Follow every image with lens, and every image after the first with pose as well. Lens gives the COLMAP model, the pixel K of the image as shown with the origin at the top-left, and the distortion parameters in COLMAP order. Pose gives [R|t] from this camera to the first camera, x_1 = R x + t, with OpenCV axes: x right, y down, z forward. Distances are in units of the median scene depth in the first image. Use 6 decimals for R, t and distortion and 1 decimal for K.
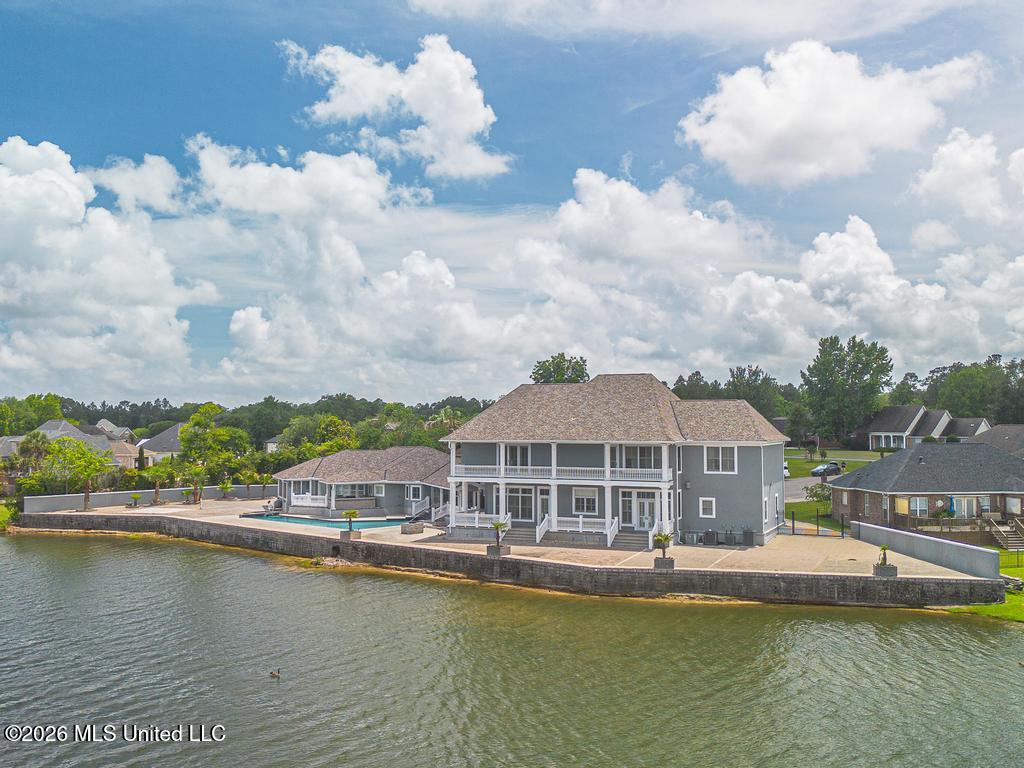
lens RADIAL K [[701.5, 0, 512.1], [0, 701.5, 387.6], [0, 0, 1]] dist [0.050830, -0.033852]
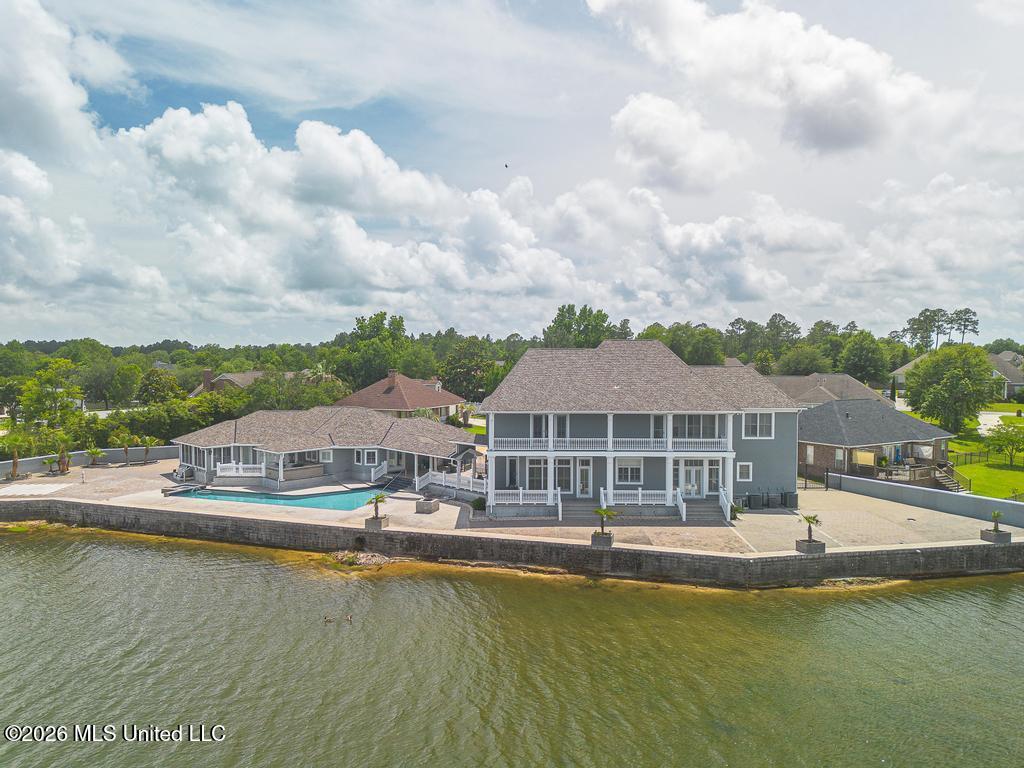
lens RADIAL K [[586.4, 0, 513.4], [0, 586.4, 379.5], [0, 0, 1]] dist [0.021899, -0.002989]
pose [[0.950095, -0.006953, 0.311884, -0.311230], [-0.013529, 0.997893, 0.063460, -0.015001], [-0.311668, -0.064513, 0.947998, 0.294114]]
